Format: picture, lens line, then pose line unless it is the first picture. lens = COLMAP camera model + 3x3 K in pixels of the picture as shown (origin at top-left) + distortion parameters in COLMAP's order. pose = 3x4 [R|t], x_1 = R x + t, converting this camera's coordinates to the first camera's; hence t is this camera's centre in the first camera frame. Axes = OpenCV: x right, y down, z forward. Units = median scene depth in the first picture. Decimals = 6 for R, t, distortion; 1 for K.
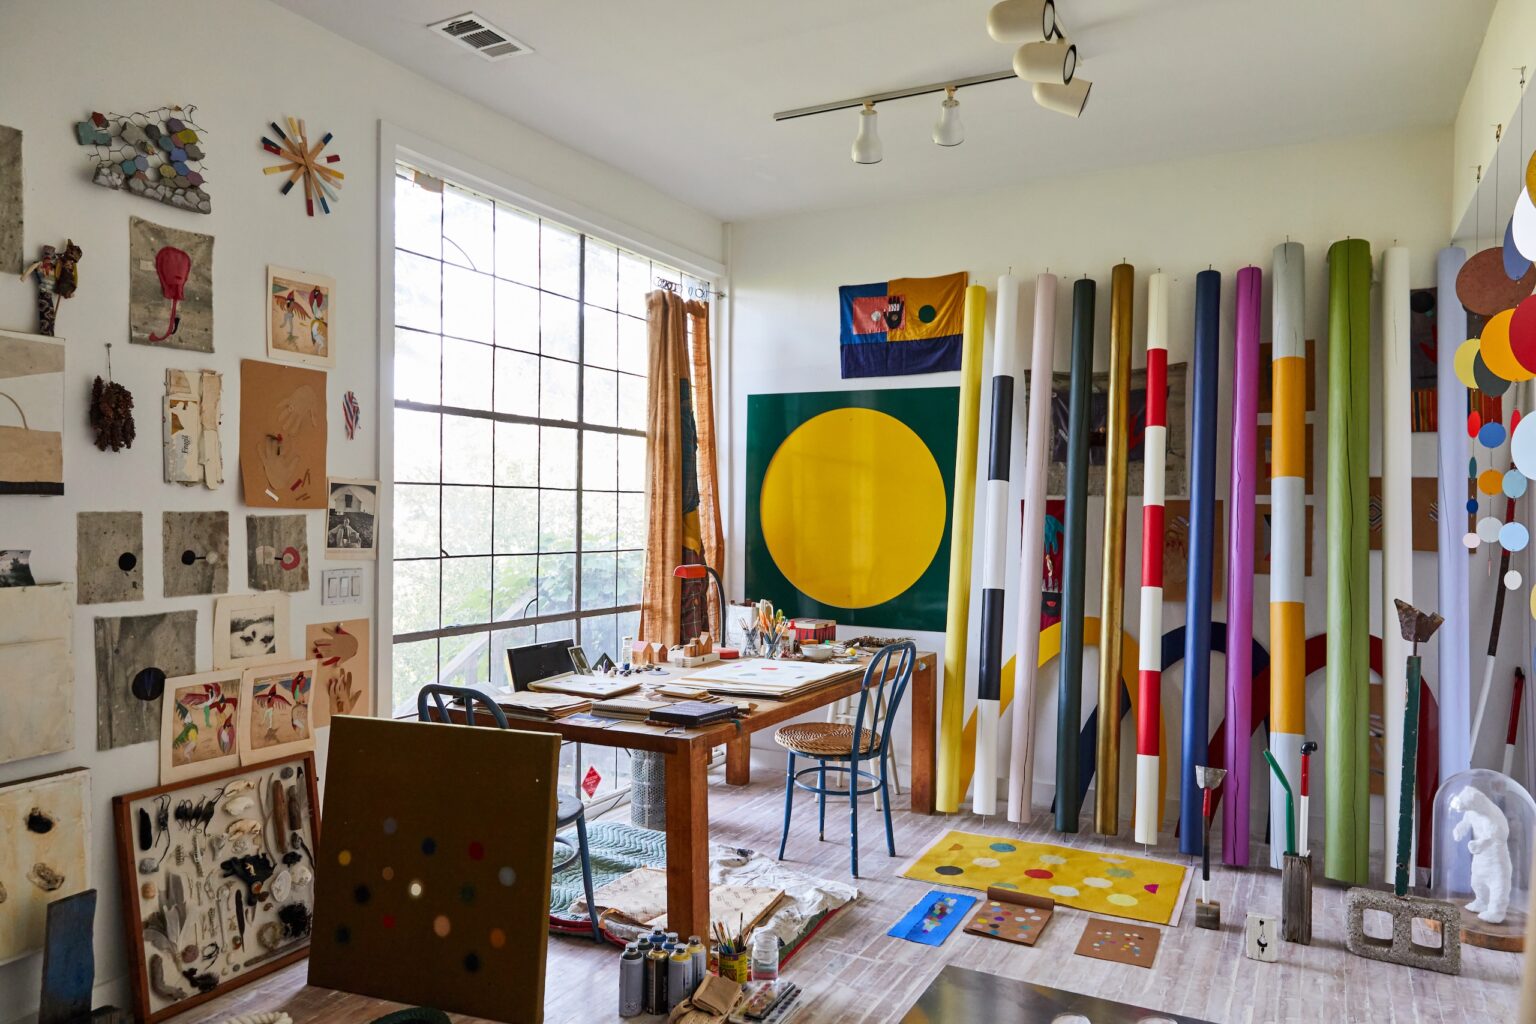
lens RADIAL K [[1059.7, 0, 768.0], [0, 1059.7, 512.0], [0, 0, 1]] dist [0.000437, -0.000444]
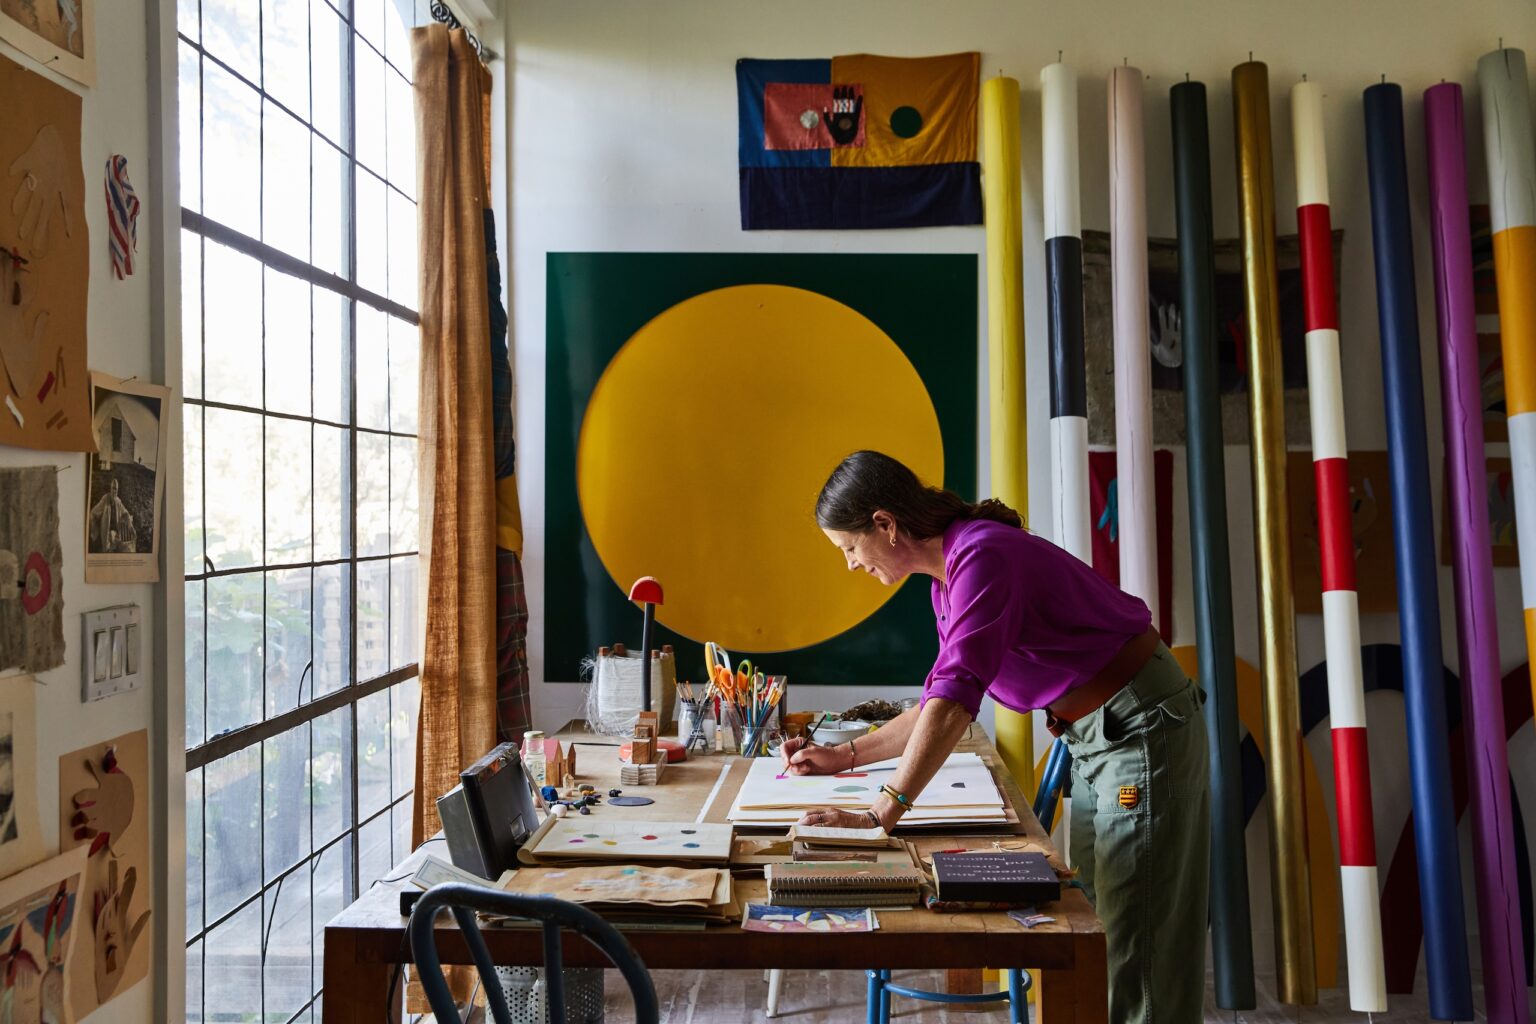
lens RADIAL K [[1691.0, 0, 768.0], [0, 1691.0, 512.0], [0, 0, 1]] dist [0.010625, 0.035276]
pose [[0.899808, -0.013878, 0.436066, -0.316099], [0.010542, 0.999894, 0.010070, 0.010266], [-0.436159, -0.004464, 0.899858, 0.228384]]
